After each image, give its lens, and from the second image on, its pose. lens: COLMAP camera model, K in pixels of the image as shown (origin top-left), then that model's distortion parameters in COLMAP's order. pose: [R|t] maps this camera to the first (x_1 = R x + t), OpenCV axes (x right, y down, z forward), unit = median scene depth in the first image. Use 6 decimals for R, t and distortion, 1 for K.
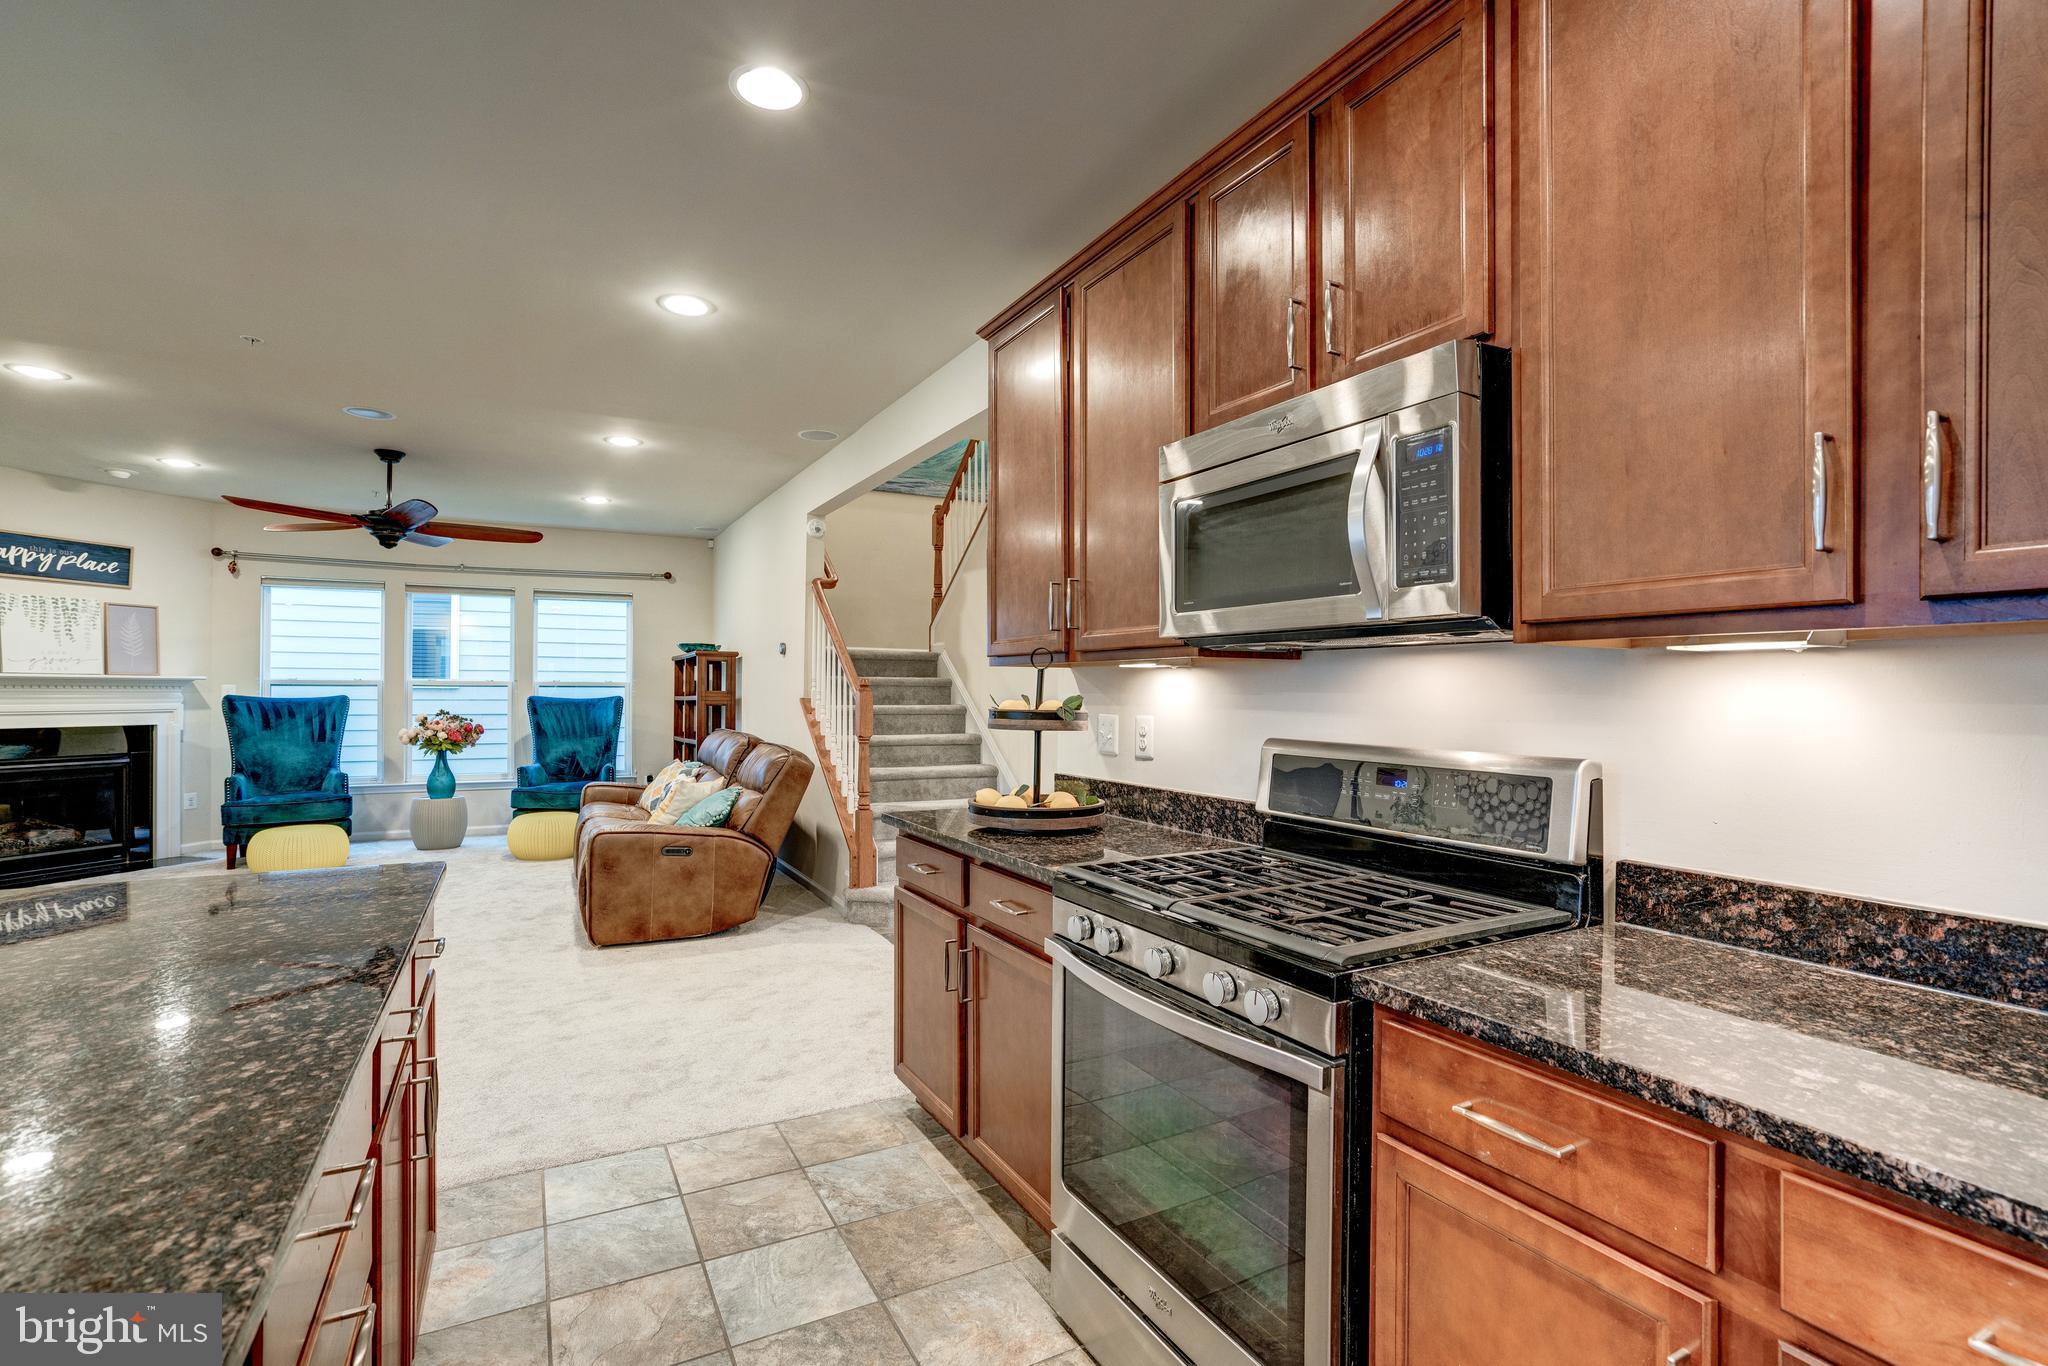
lens RADIAL K [[941.1, 0, 1050.5], [0, 941.1, 689.2], [0, 0, 1]] dist [-0.030717, 0.015298]
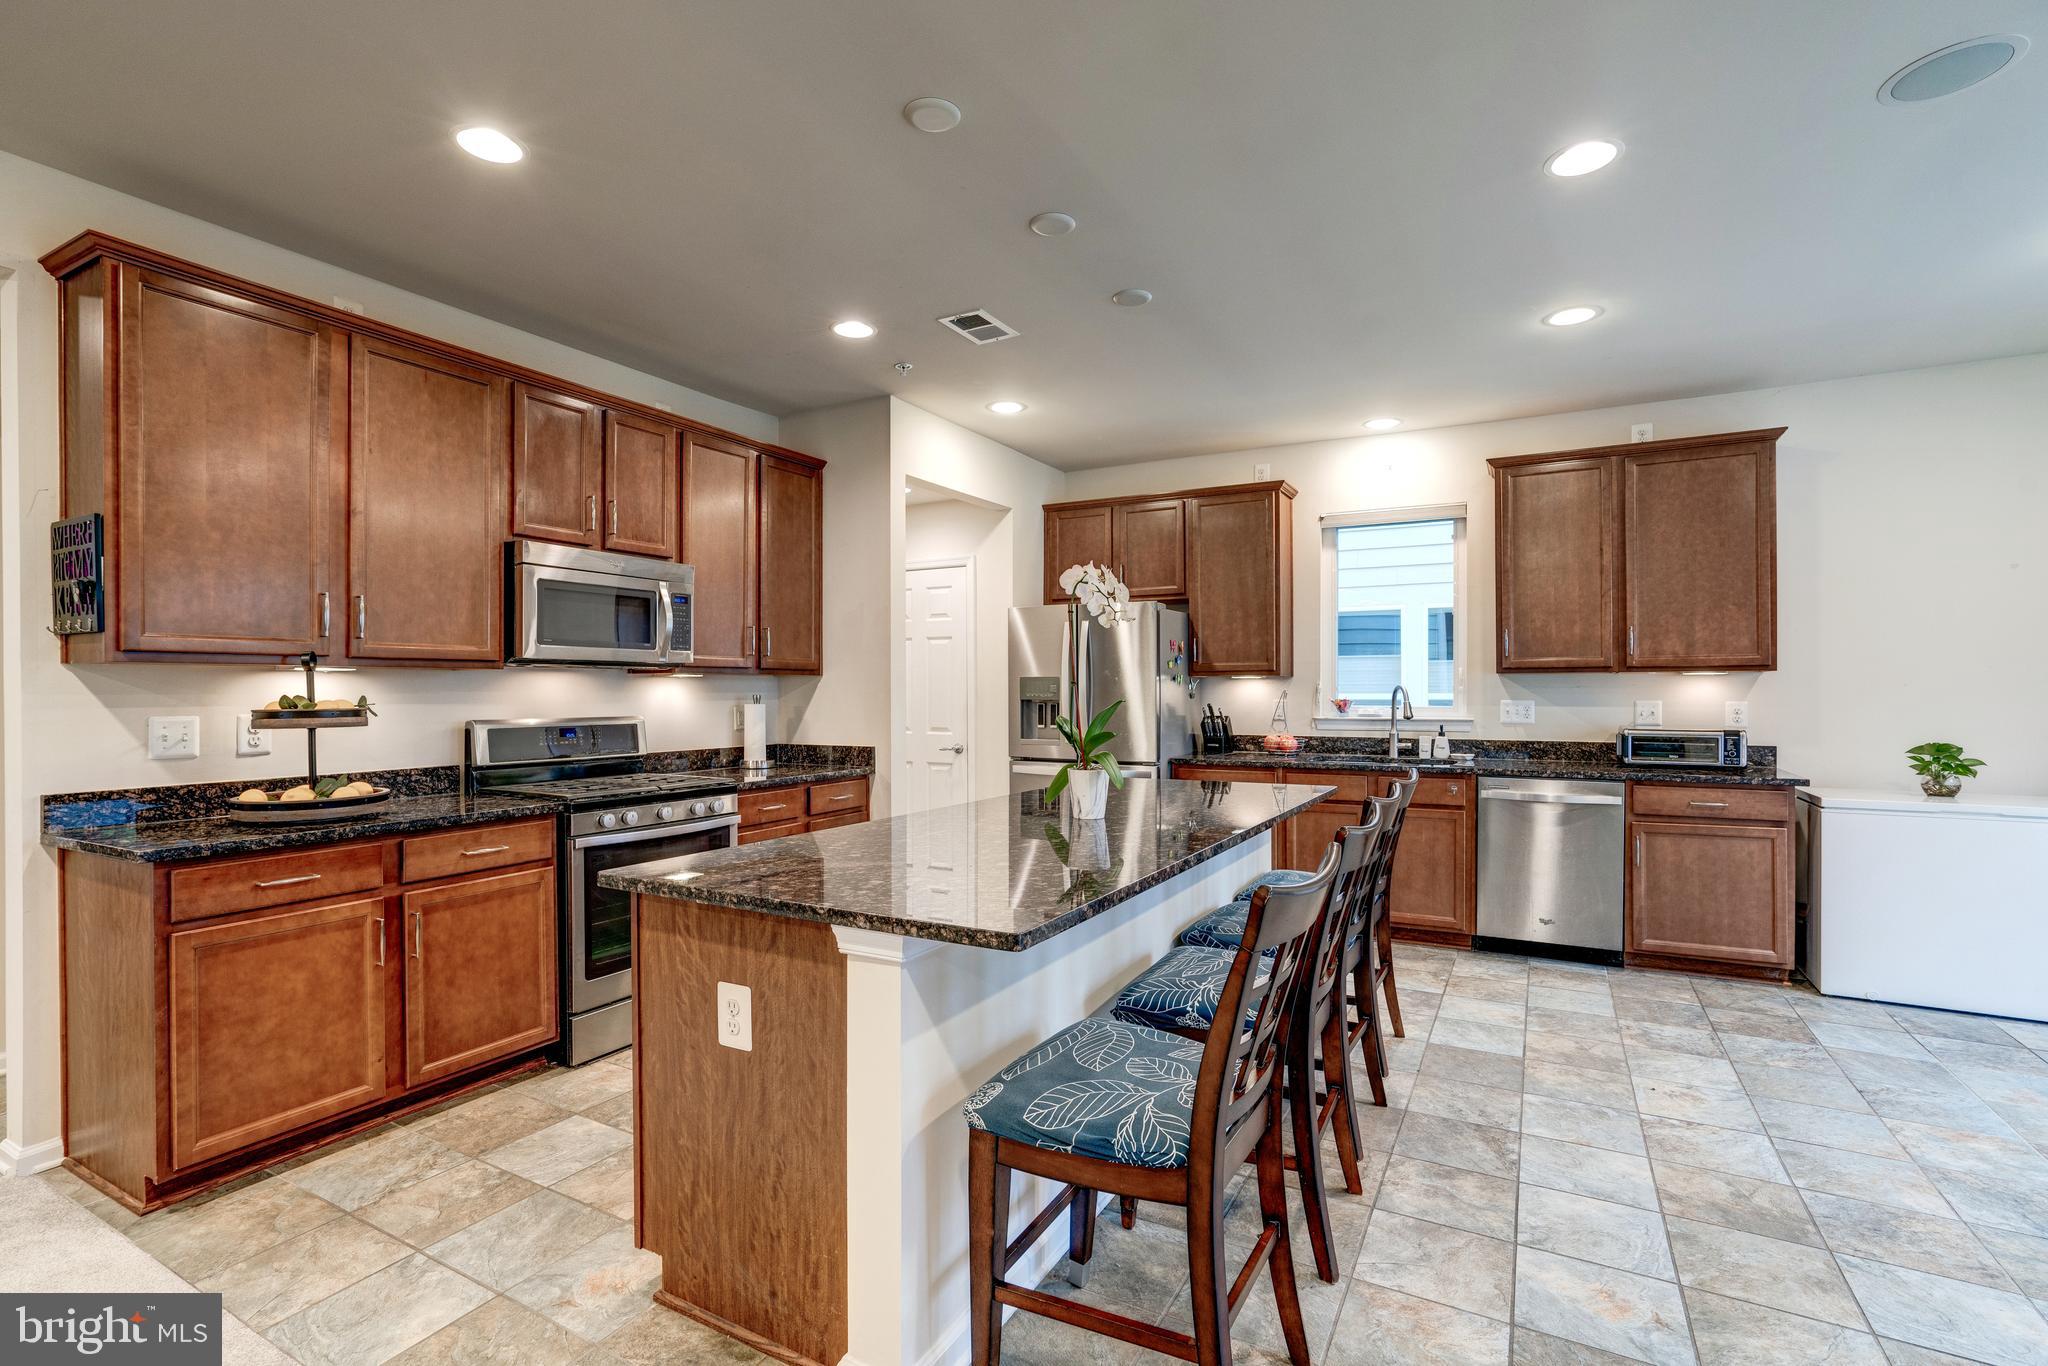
lens RADIAL K [[941.1, 0, 1016.7], [0, 941.1, 687.6], [0, 0, 1]] dist [-0.030717, 0.015298]
pose [[-0.536079, 0.000418, 0.844168, -0.552256], [-0.001329, 0.999998, -0.001339, -0.000569], [-0.844167, -0.001840, -0.536077, 0.374545]]
